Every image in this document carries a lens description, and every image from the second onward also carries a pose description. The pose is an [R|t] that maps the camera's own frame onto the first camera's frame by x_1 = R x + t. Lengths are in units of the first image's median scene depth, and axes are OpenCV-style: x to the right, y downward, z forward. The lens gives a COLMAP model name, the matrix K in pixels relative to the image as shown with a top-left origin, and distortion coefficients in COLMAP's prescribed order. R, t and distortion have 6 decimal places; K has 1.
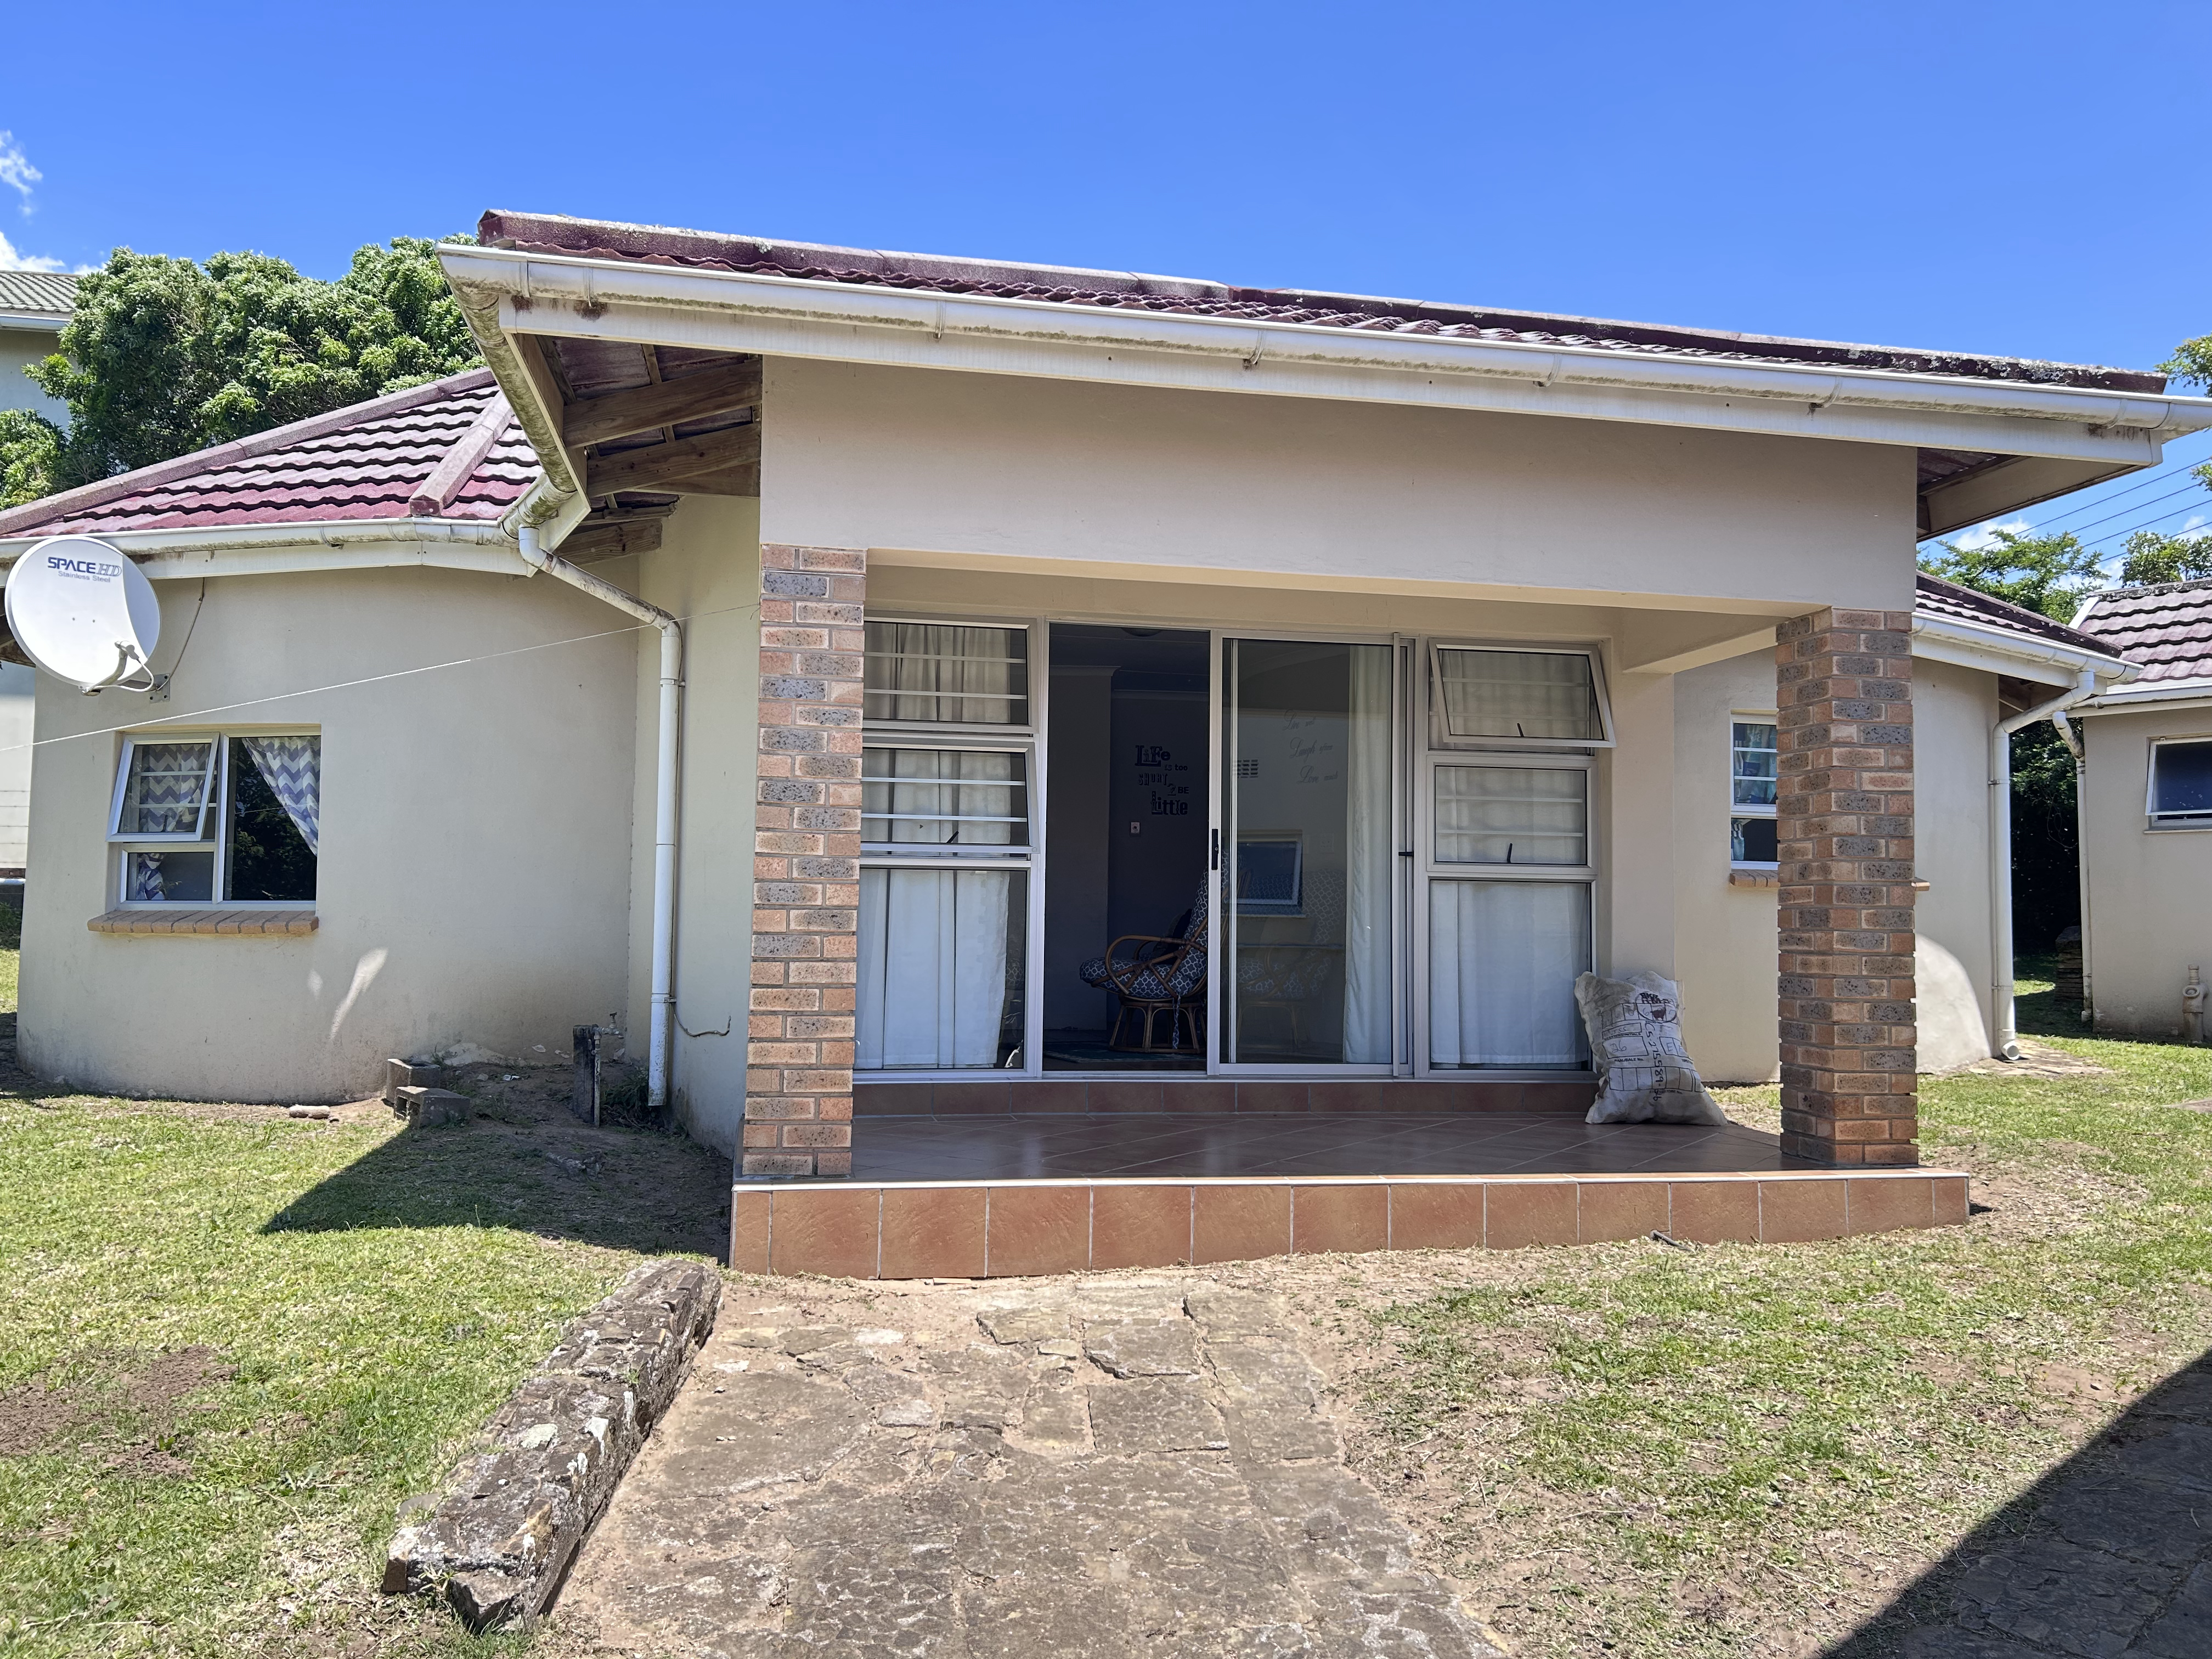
lens RADIAL K [[1678.0, 0, 1105.3], [0, 1678.0, 829.4], [0, 0, 1]] dist [0.000009, 0.000000]
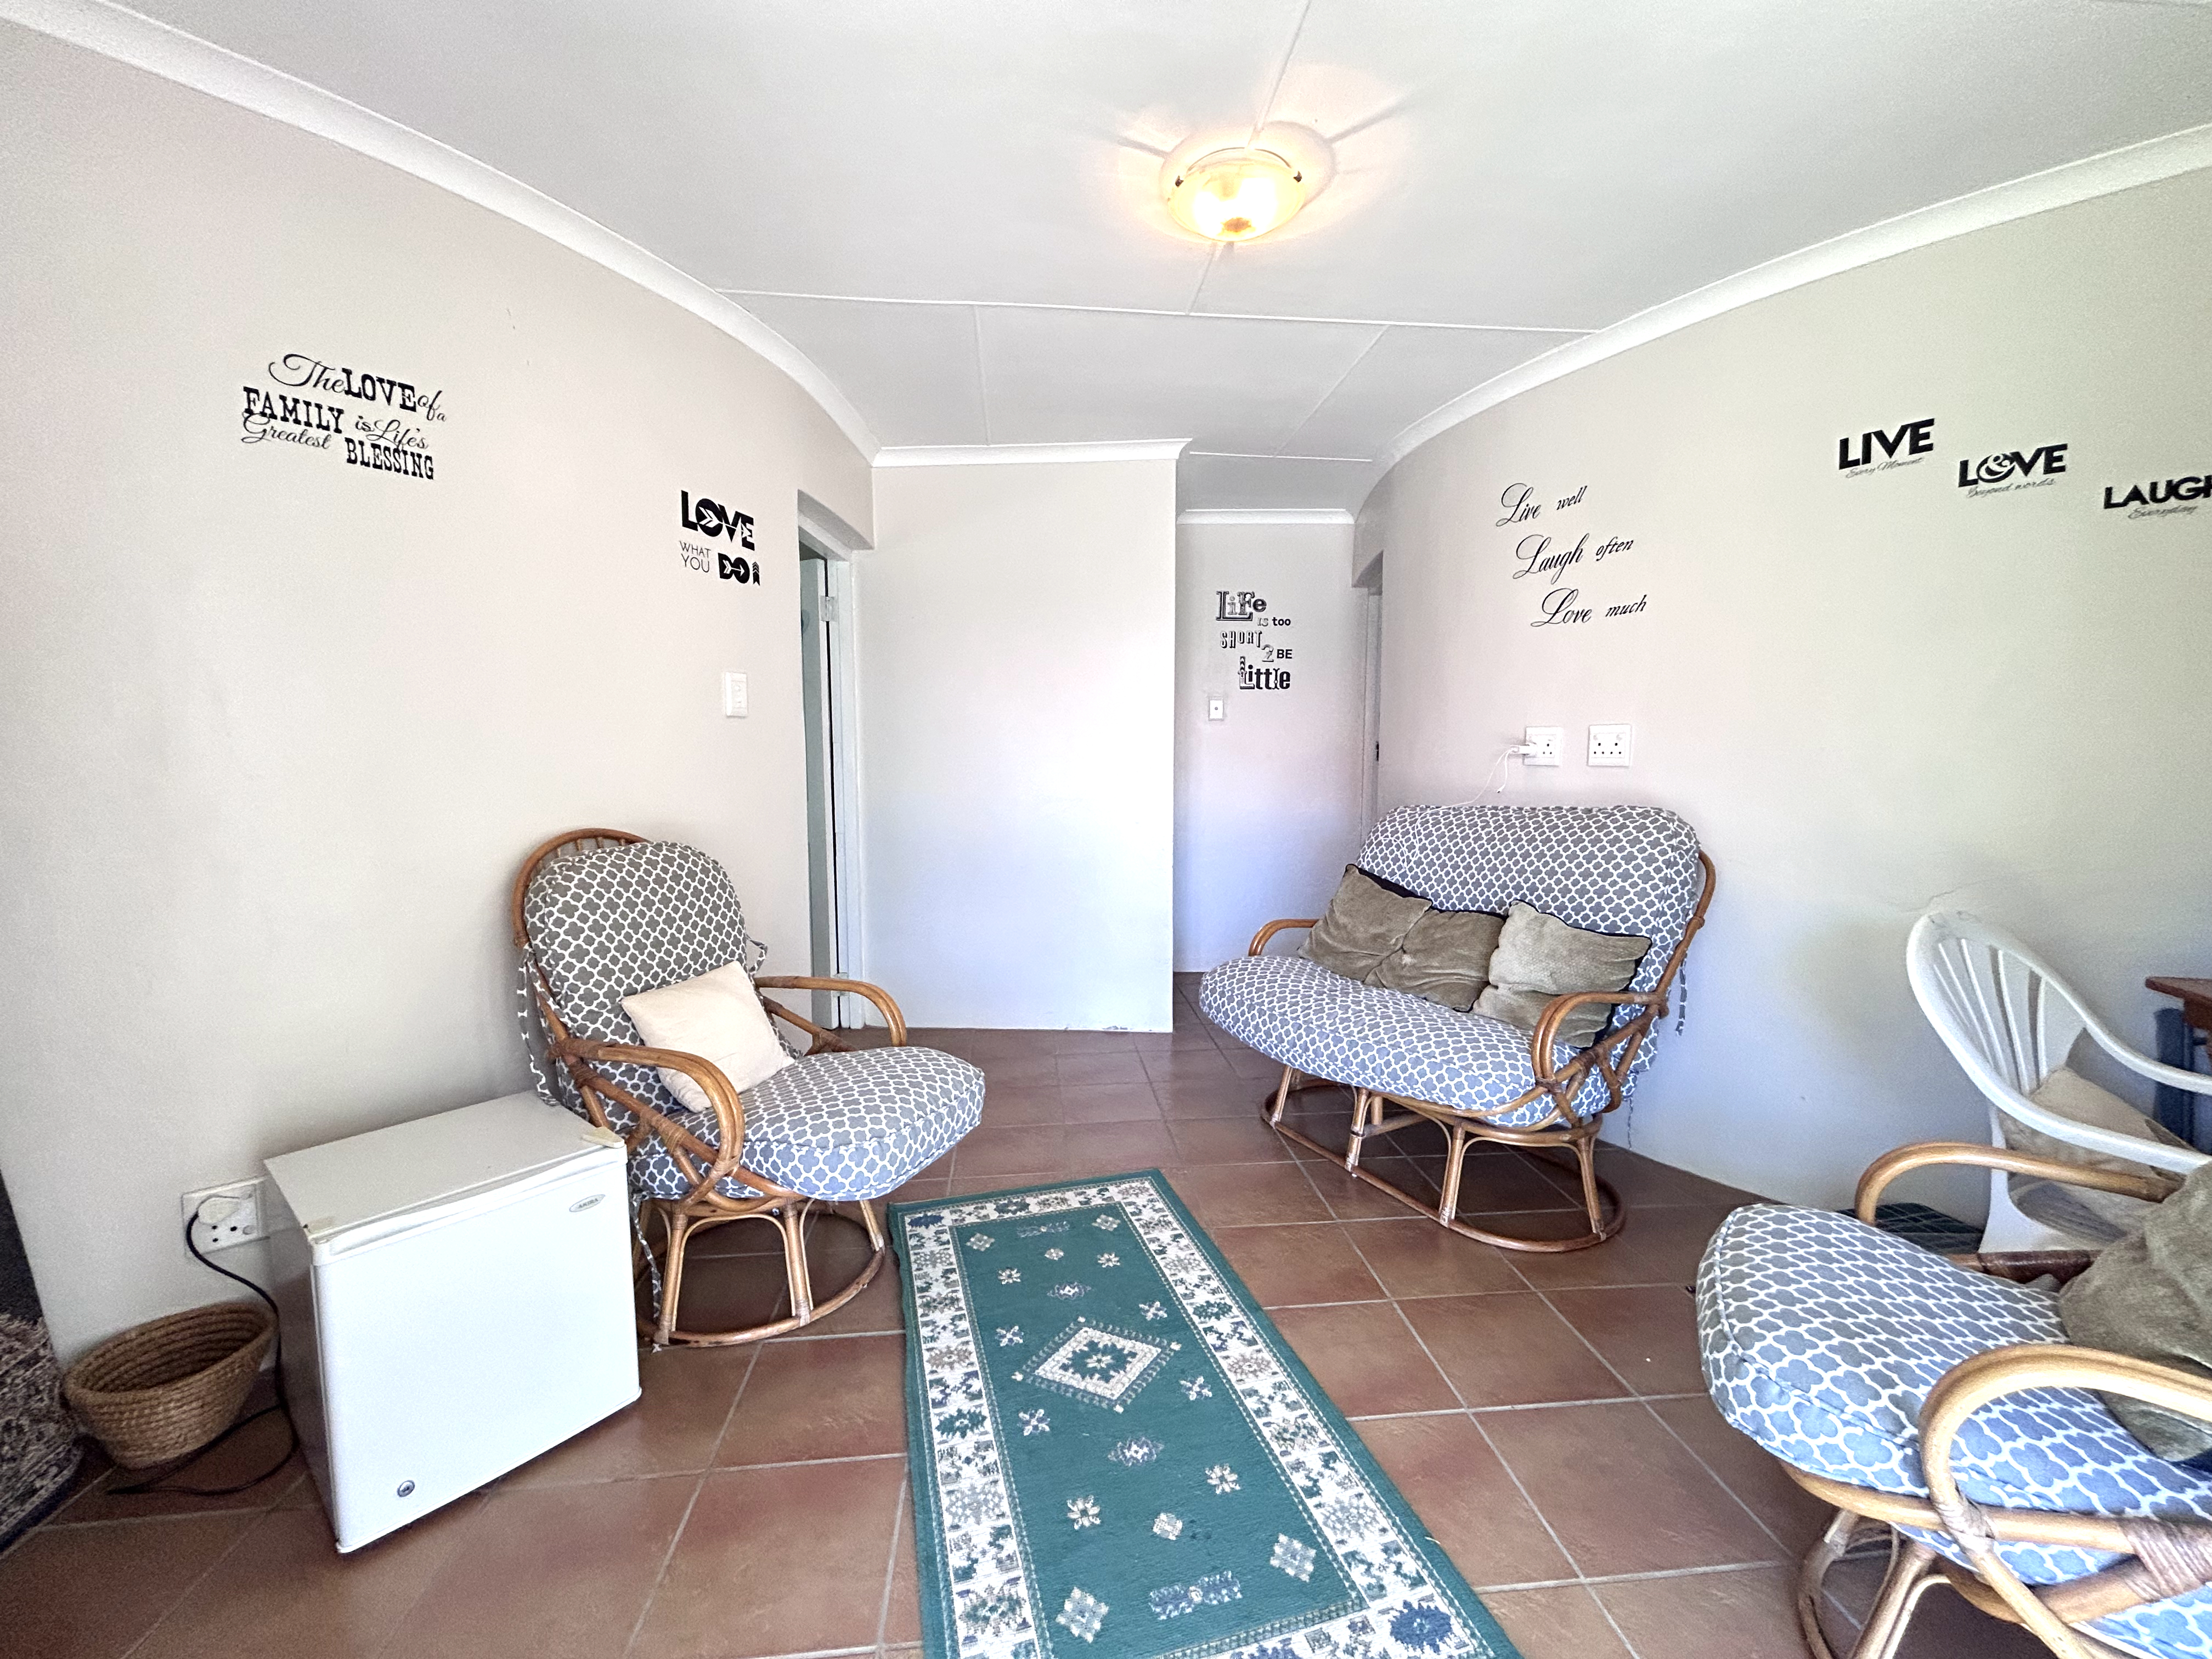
lens RADIAL K [[882.7, 0, 1106.0], [0, 882.7, 829.7], [0, 0, 1]] dist [0.001234, -0.000101]
pose [[0.993991, -0.001424, -0.109450, 0.012236], [0.018249, 0.988077, 0.152872, -0.008493], [0.107927, -0.153951, 0.982166, 0.615488]]
